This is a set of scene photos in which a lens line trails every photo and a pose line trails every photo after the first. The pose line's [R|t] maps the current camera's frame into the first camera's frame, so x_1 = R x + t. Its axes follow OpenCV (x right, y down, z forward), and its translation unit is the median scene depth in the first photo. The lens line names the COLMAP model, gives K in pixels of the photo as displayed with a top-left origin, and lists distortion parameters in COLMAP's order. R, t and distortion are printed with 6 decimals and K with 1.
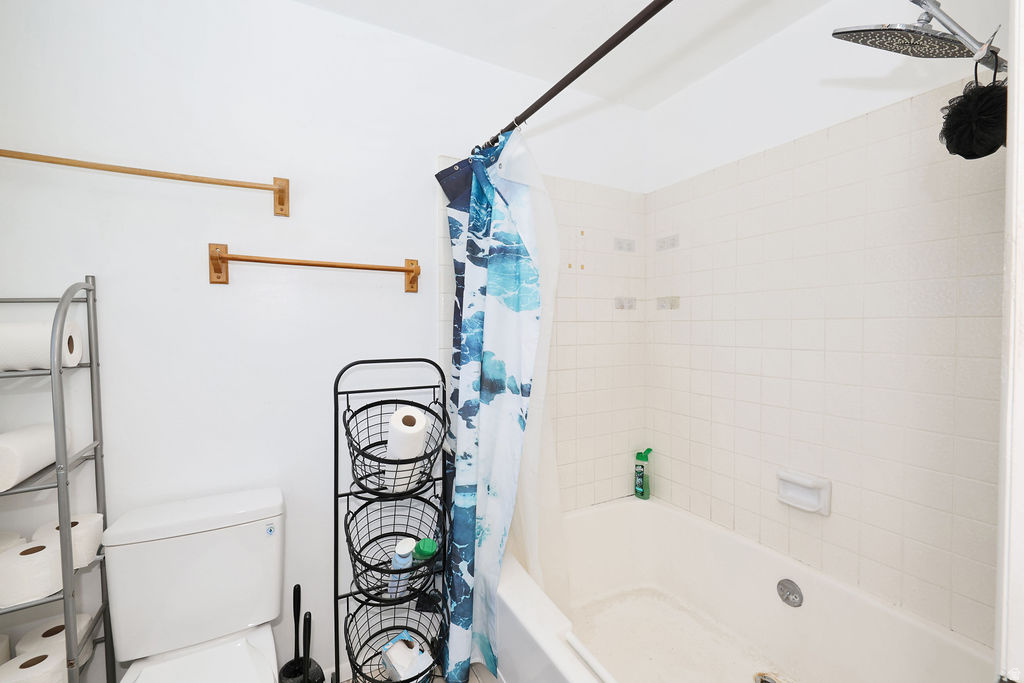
lens RADIAL K [[429.1, 0, 508.5], [0, 429.1, 333.8], [0, 0, 1]] dist [-0.000113, -0.000007]
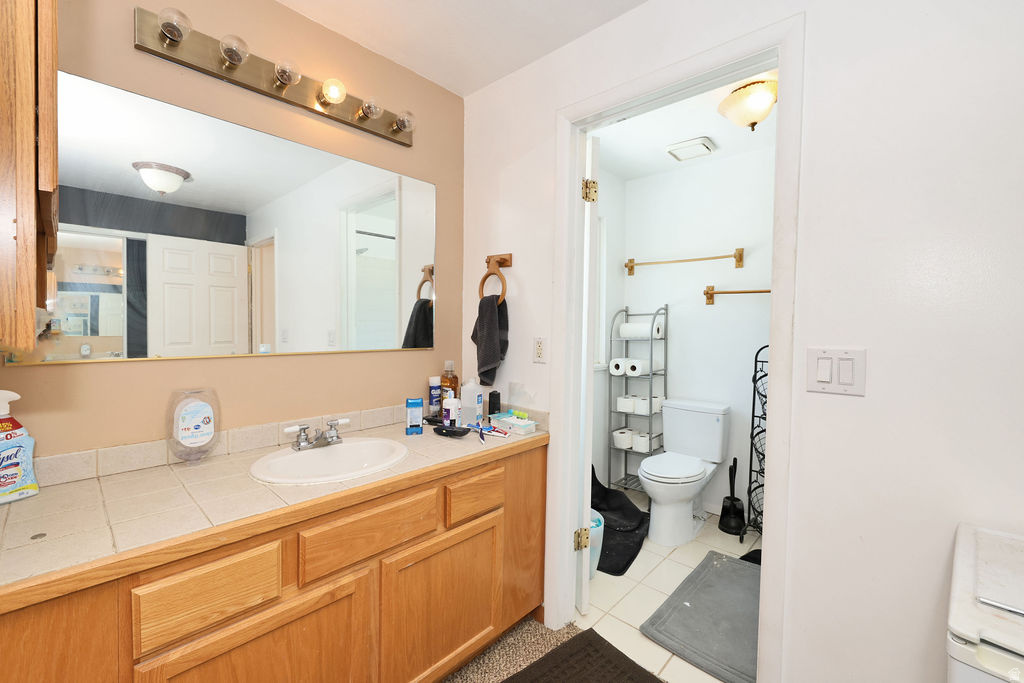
lens RADIAL K [[429.1, 0, 508.5], [0, 429.1, 333.8], [0, 0, 1]] dist [-0.000113, -0.000007]
pose [[0.303838, 0.023551, -0.952433, 1.165306], [-0.048114, 0.998798, 0.009349, 0.061587], [0.951508, 0.042985, 0.304606, -0.657207]]
